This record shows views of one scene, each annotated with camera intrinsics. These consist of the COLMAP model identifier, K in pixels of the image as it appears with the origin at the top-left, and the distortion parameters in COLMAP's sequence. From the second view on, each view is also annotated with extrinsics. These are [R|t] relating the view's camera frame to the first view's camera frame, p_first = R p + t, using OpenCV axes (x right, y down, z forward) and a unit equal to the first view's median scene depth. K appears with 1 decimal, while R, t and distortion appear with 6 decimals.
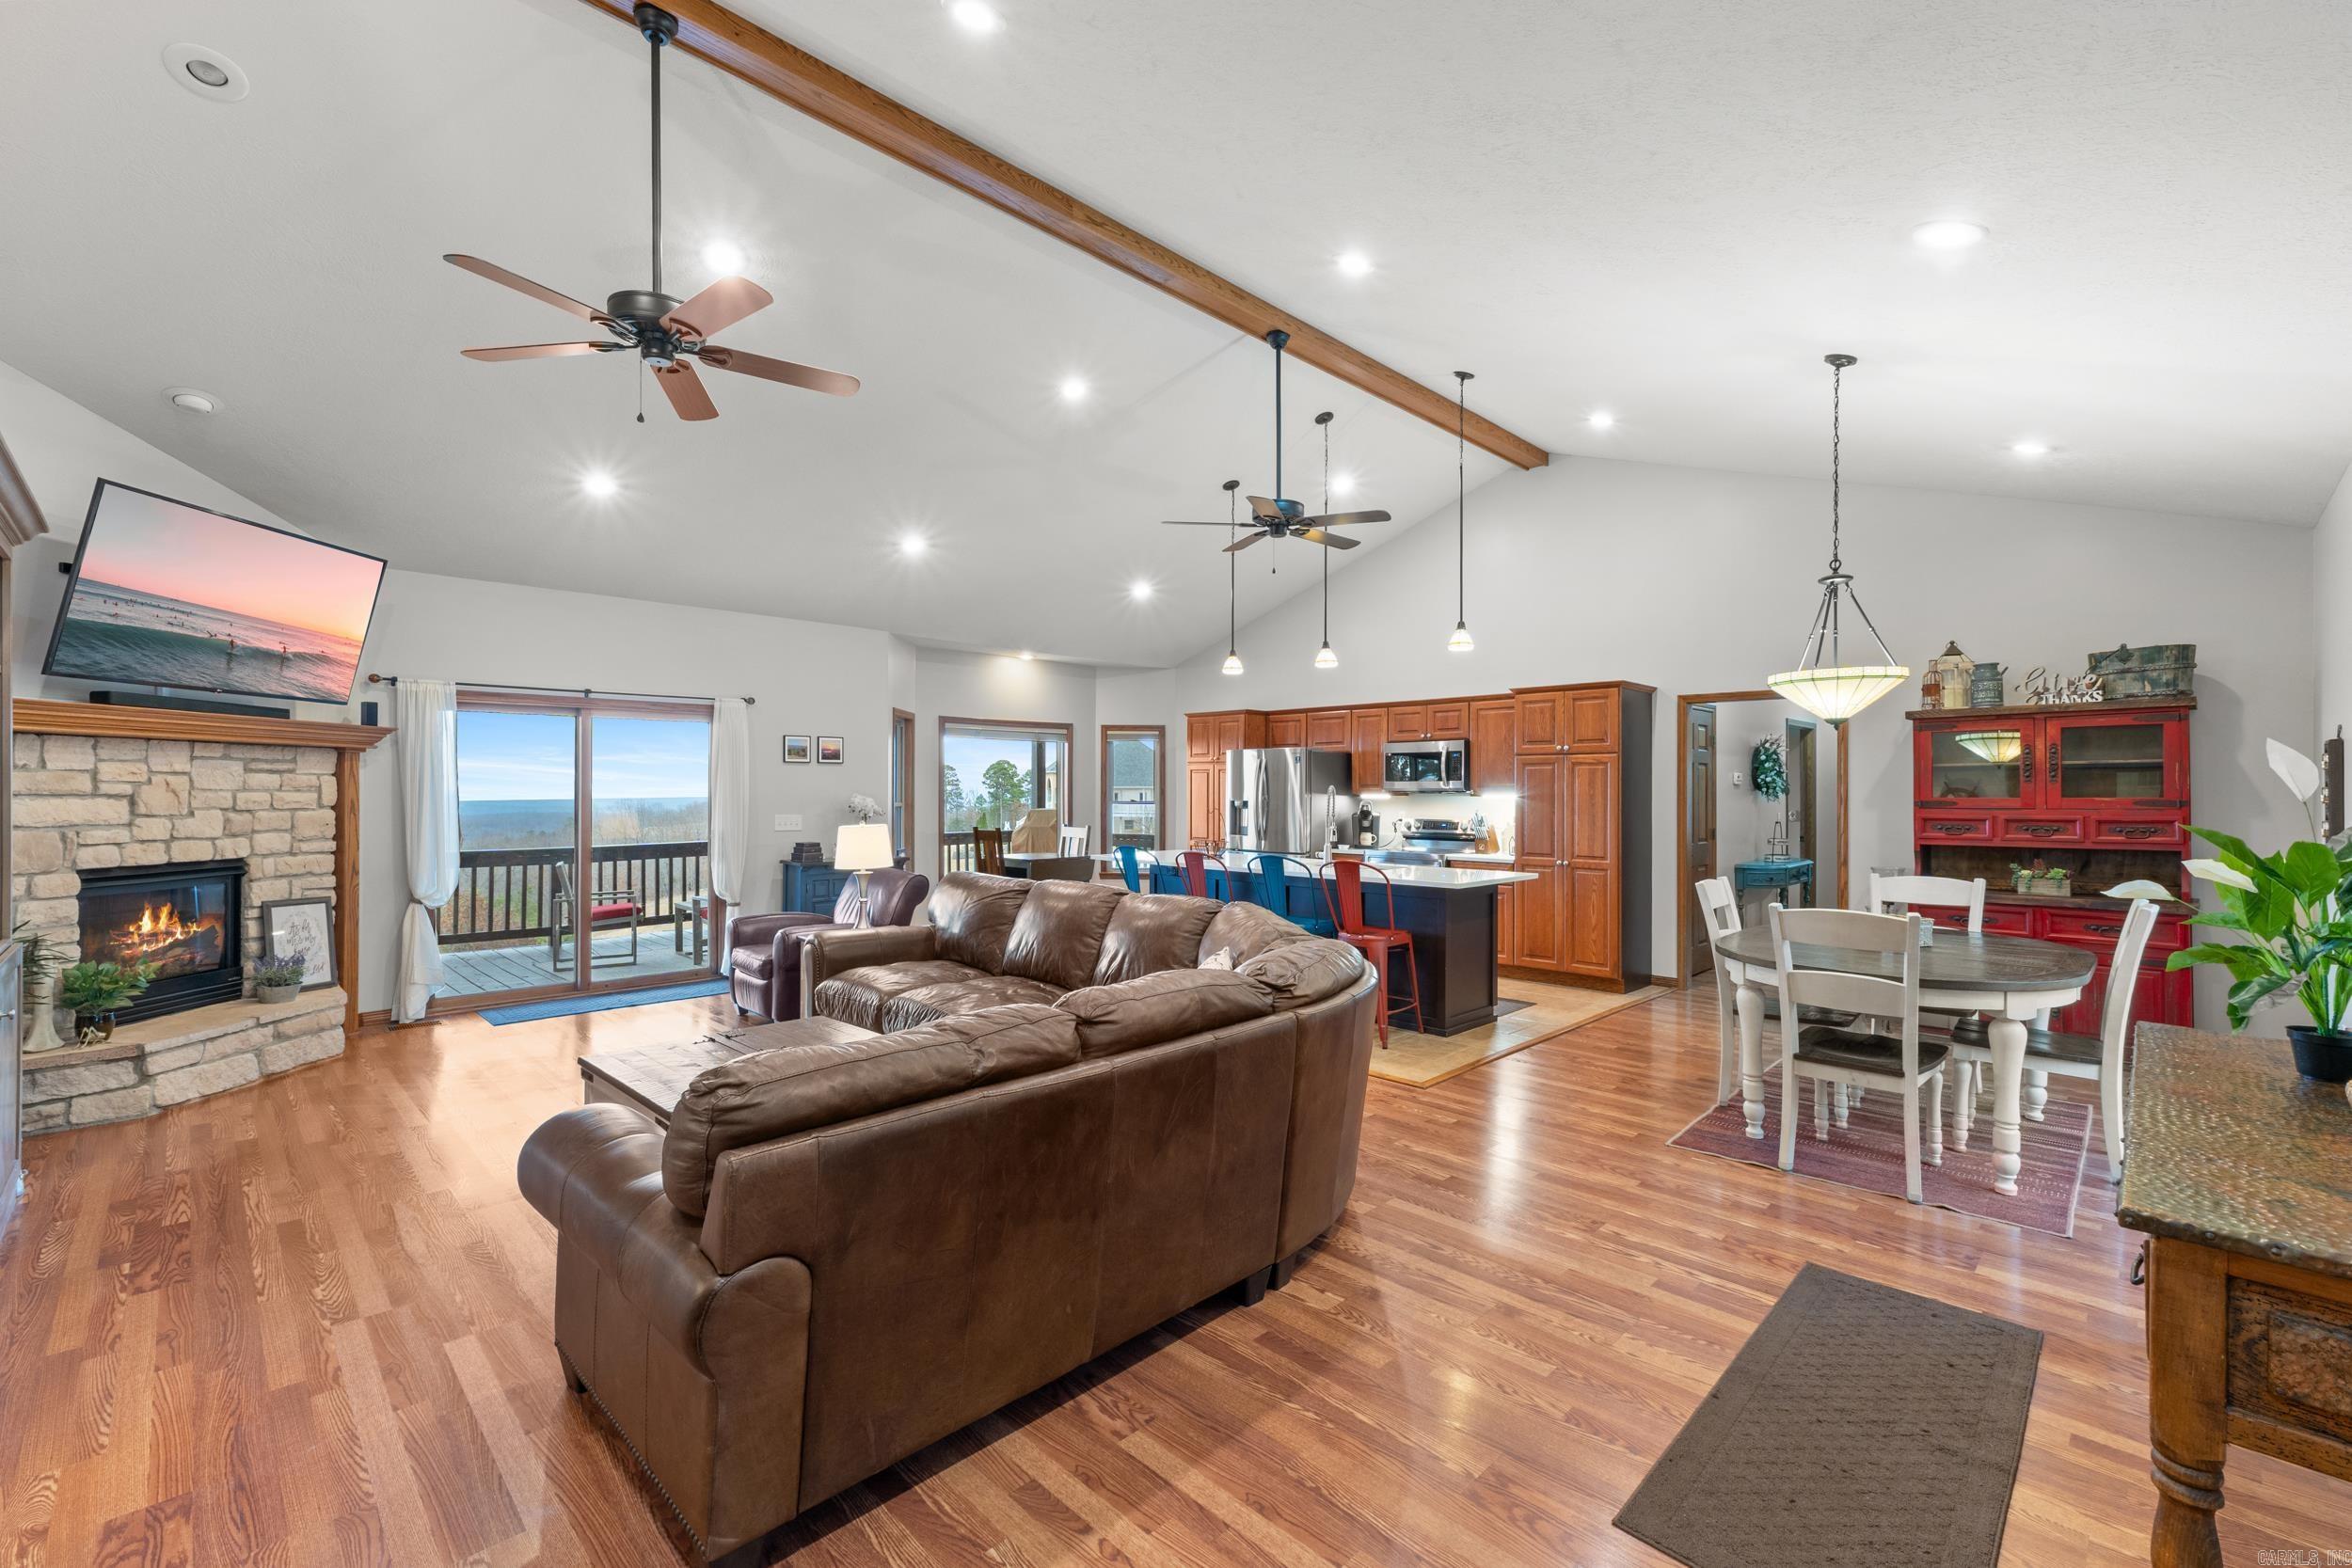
lens RADIAL K [[1002.8, 0, 1182.8], [0, 1002.8, 783.6], [0, 0, 1]] dist [0.002199, 0.001626]
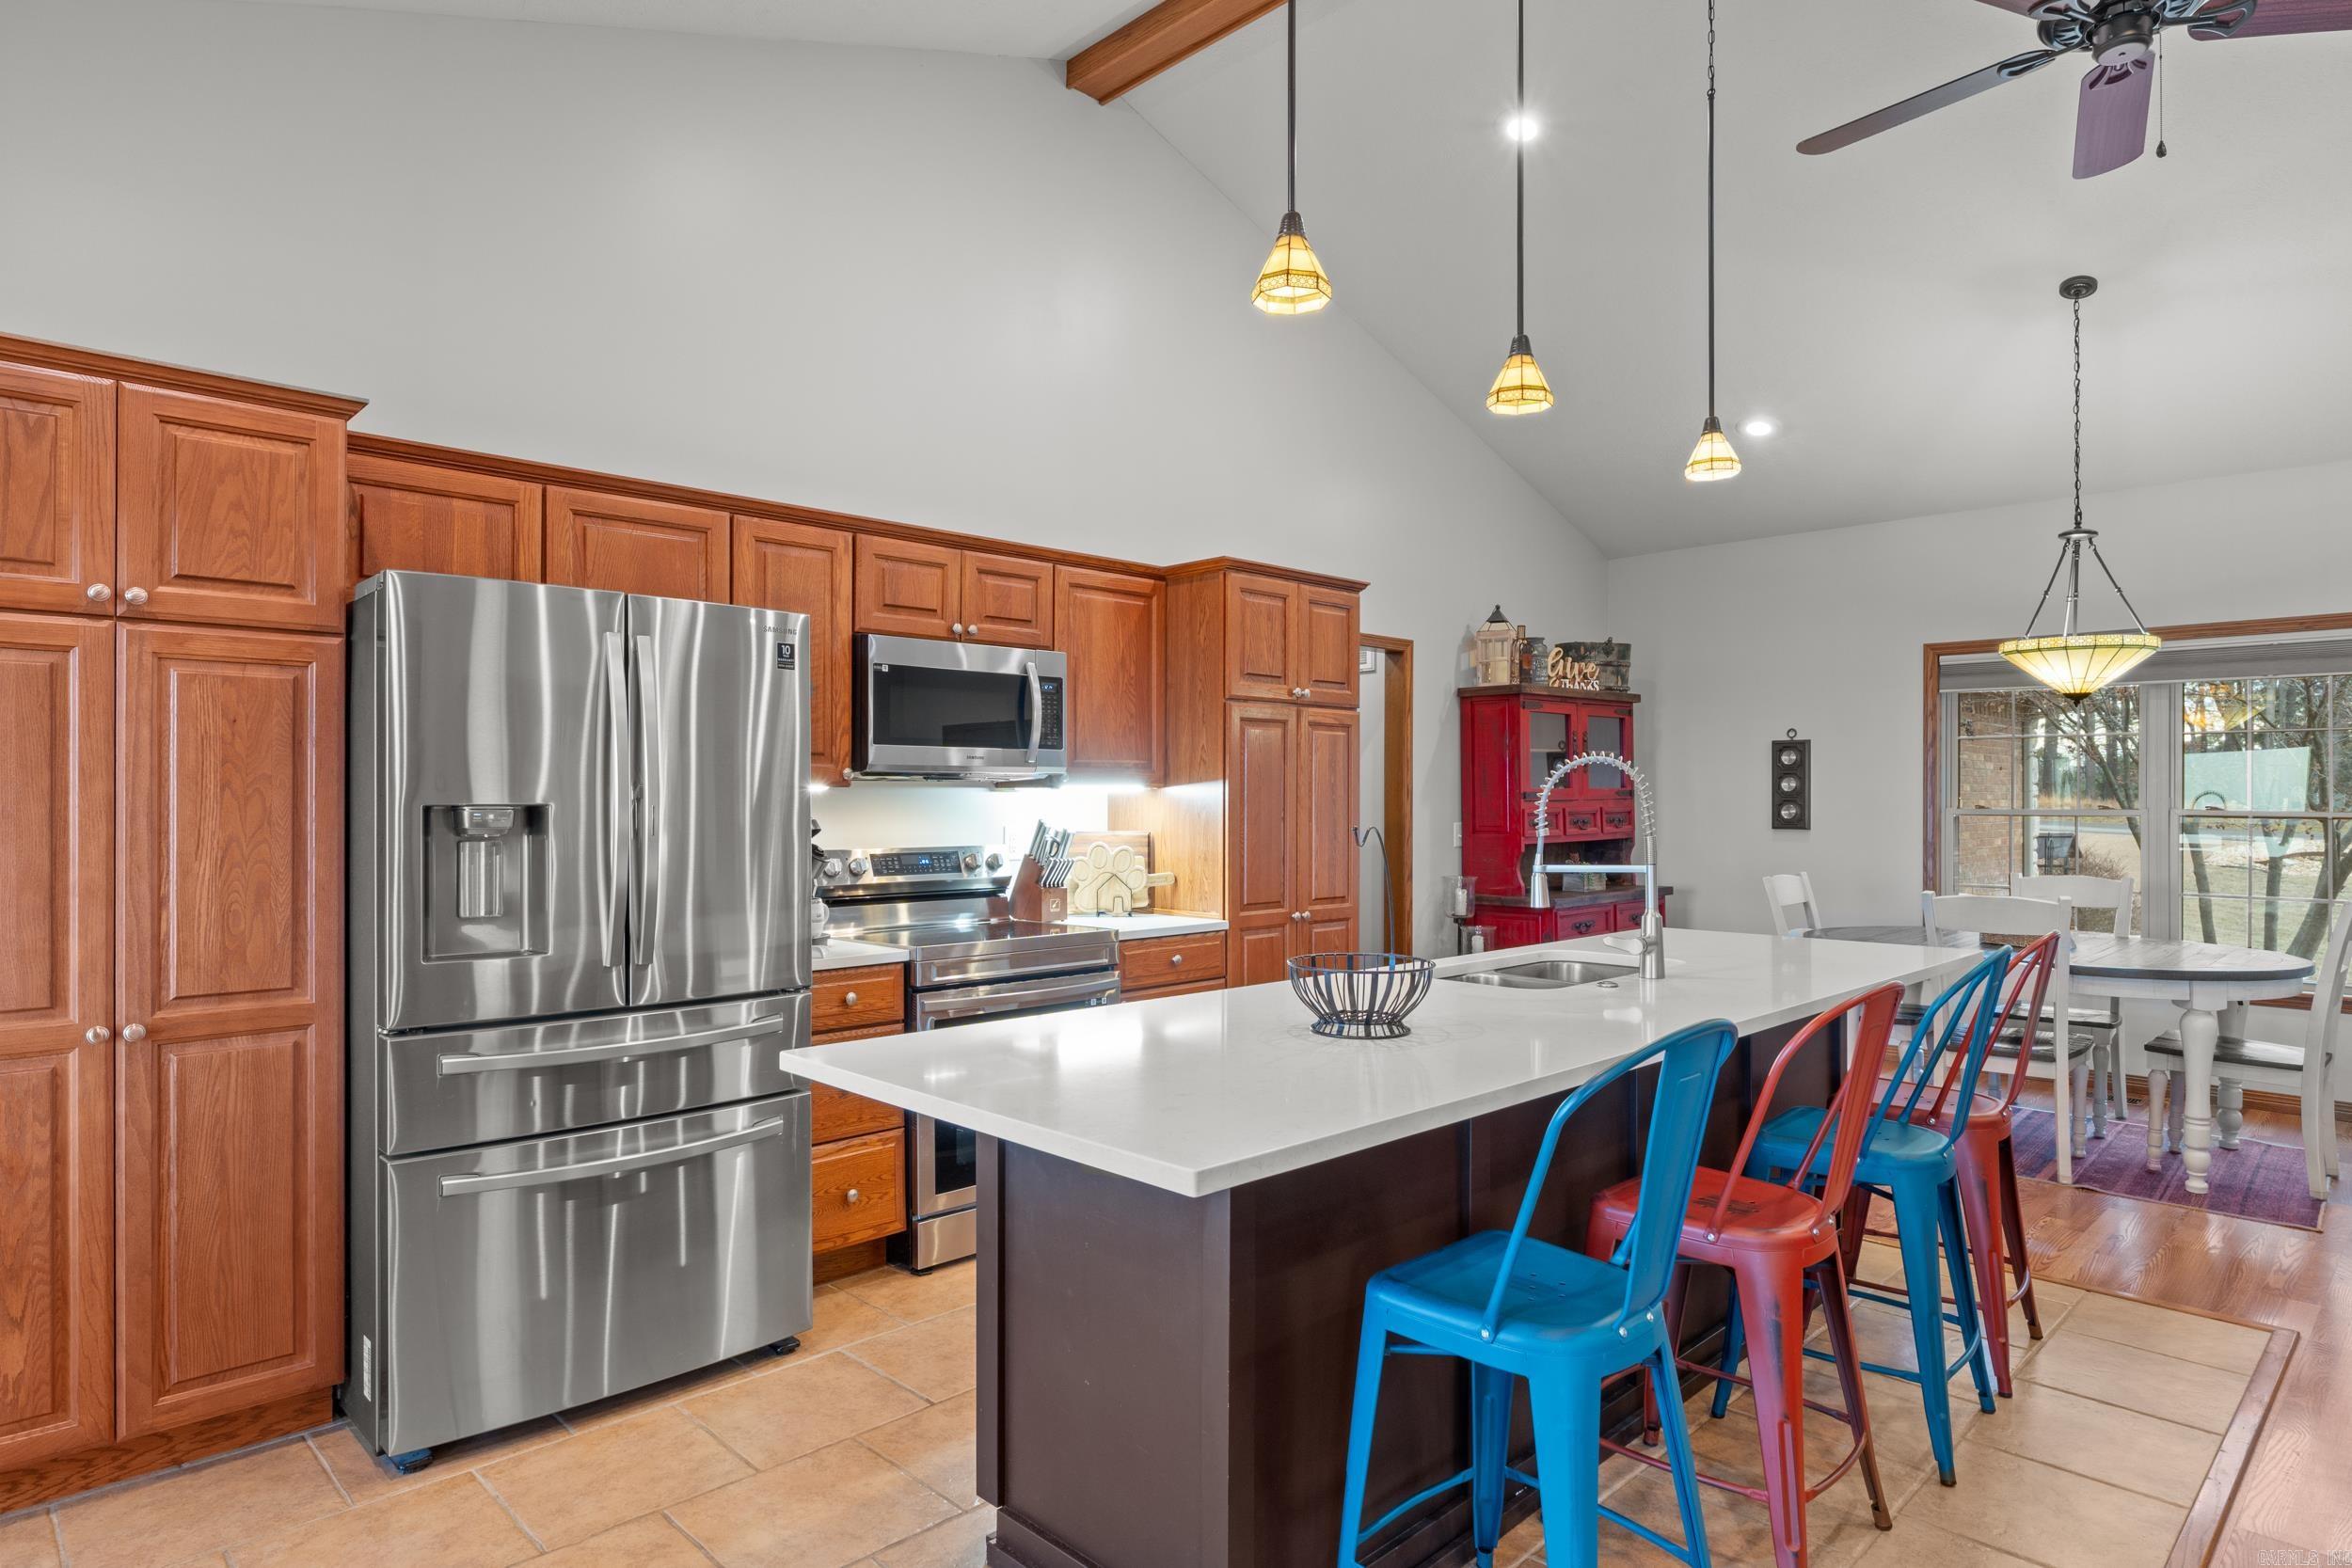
lens RADIAL K [[1317.8, 0, 1184.6], [0, 1317.8, 794.4], [0, 0, 1]] dist [-0.015541, -0.000395]
pose [[0.010778, 0.000112, 0.999942, -0.350606], [-0.005902, 0.999983, -0.000049, 0.020120], [-0.999924, -0.005902, 0.010779, 1.241127]]
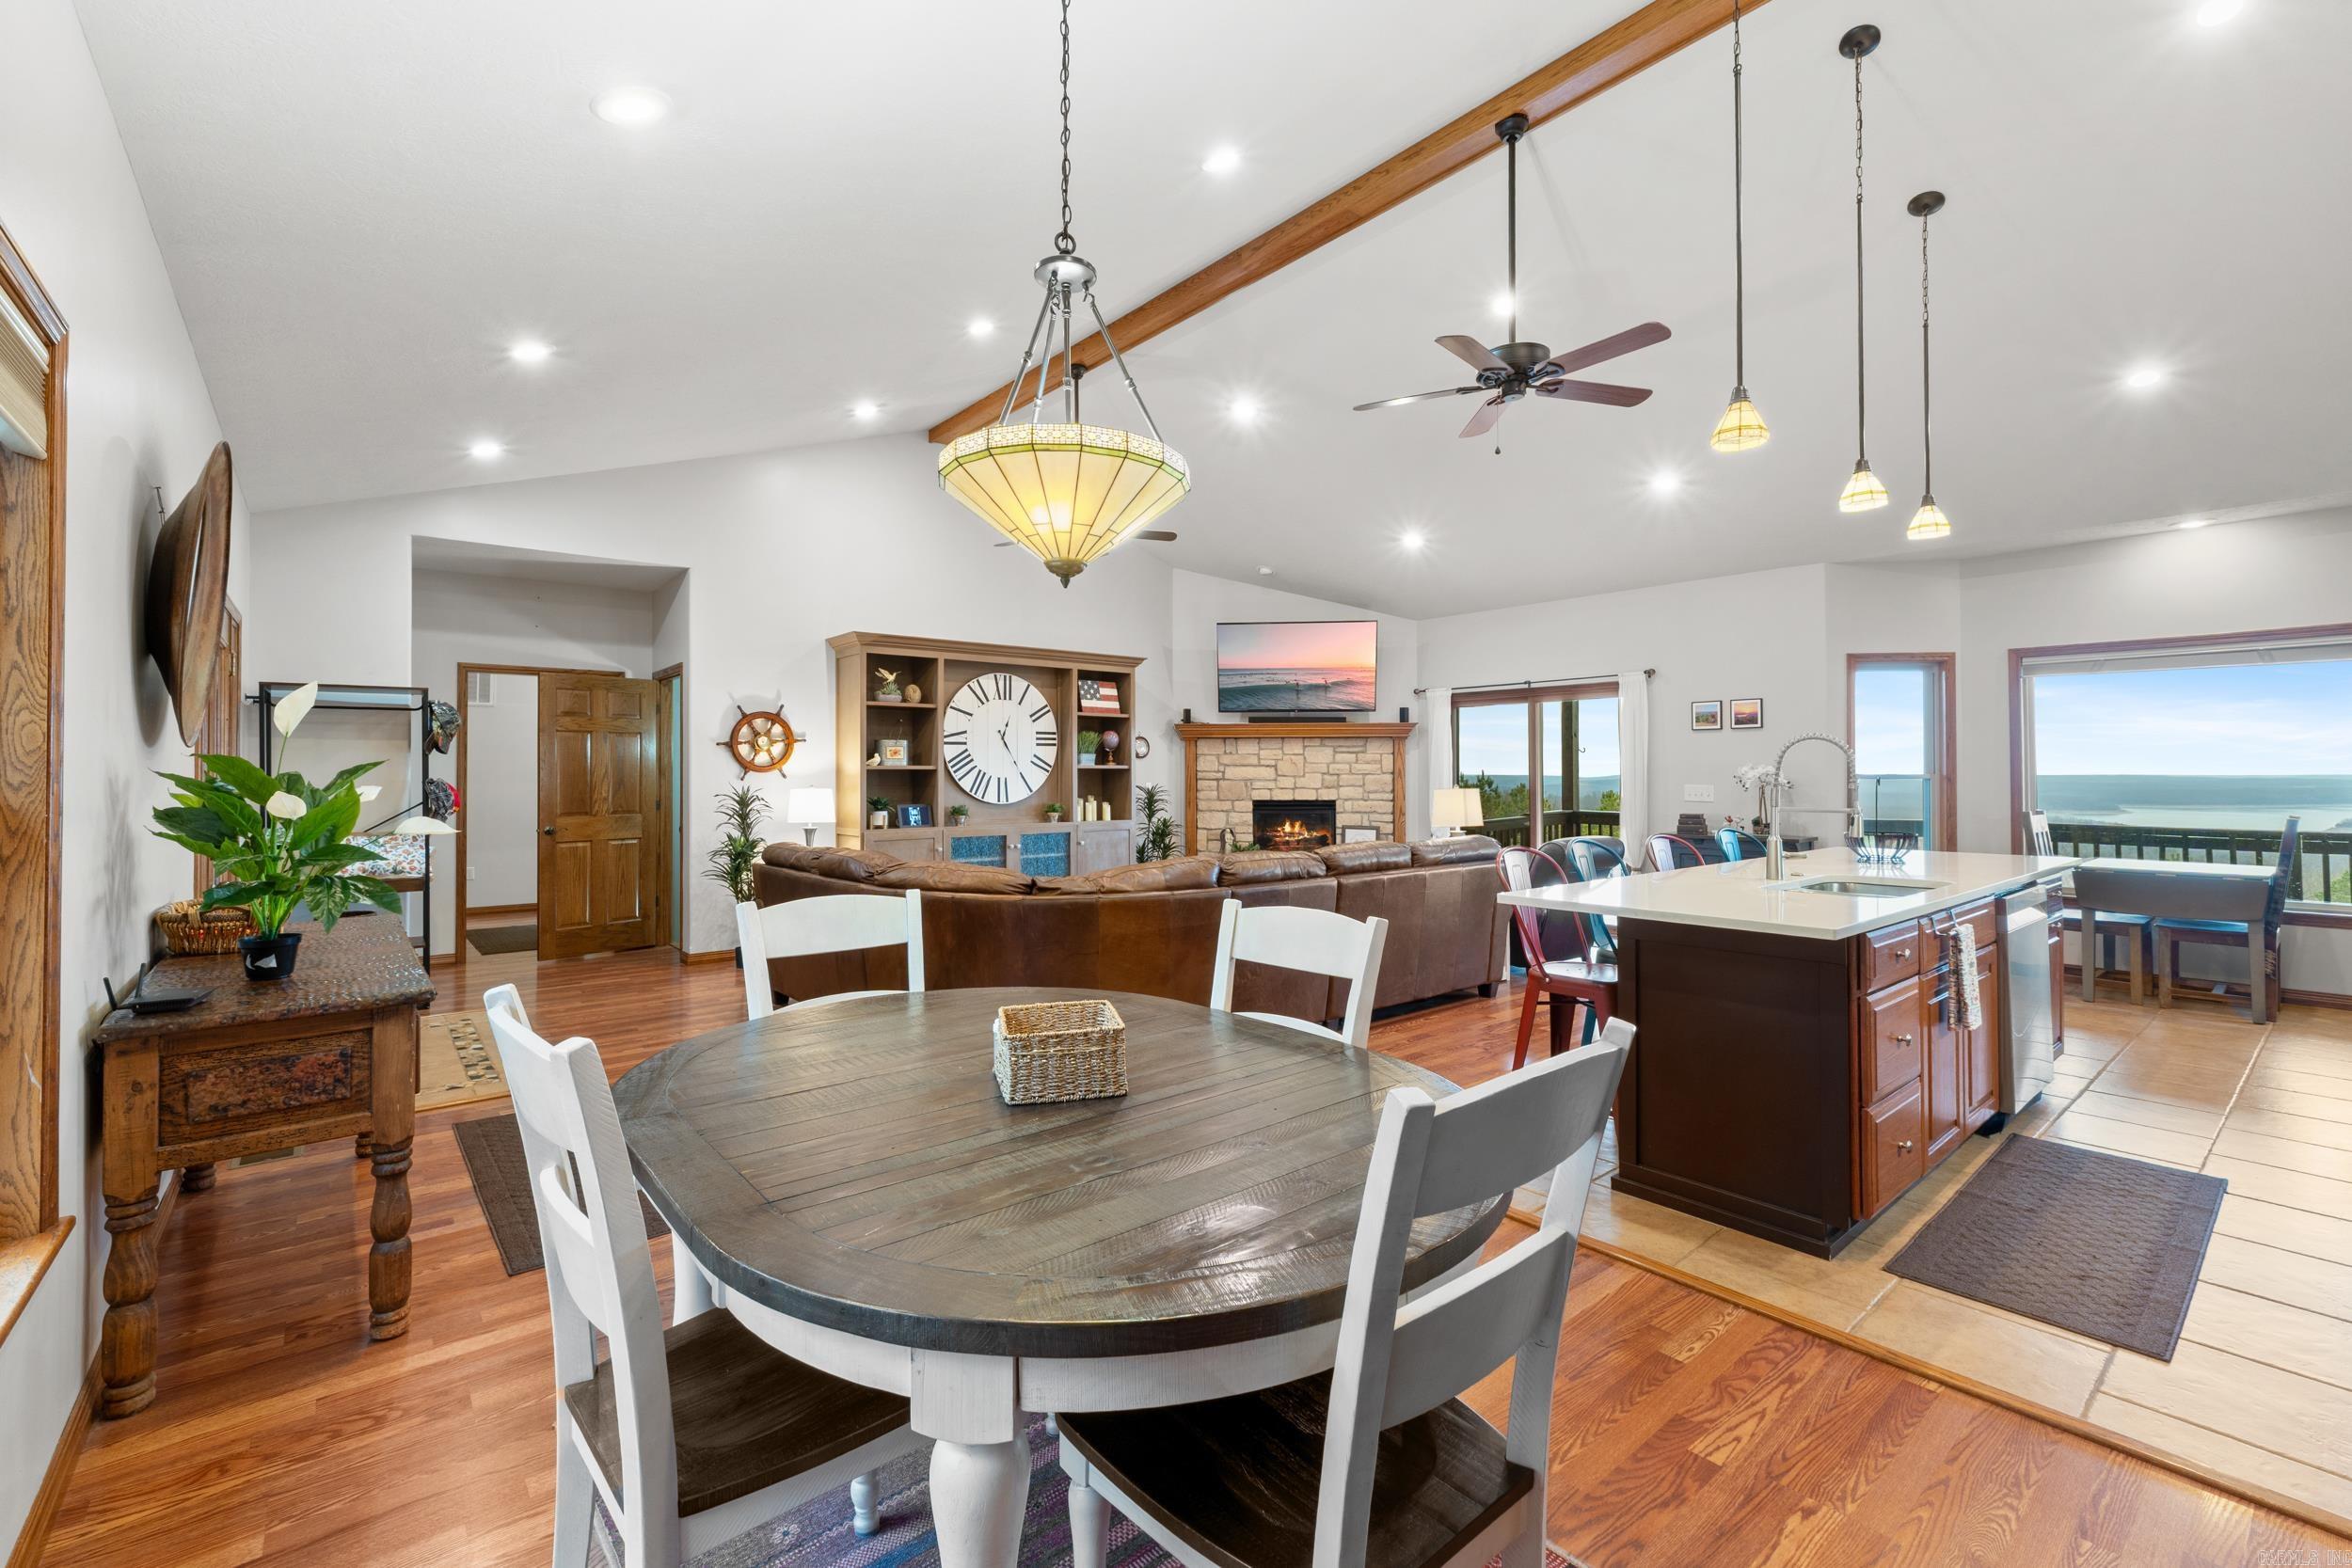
lens RADIAL K [[1002.8, 0, 1186.5], [0, 1002.8, 768.2], [0, 0, 1]] dist [0.002199, 0.001626]
pose [[-0.088734, -0.004534, -0.996045, 0.782231], [0.010289, 0.999932, -0.005468, 0.020104], [0.996002, -0.010734, -0.088681, 0.772026]]
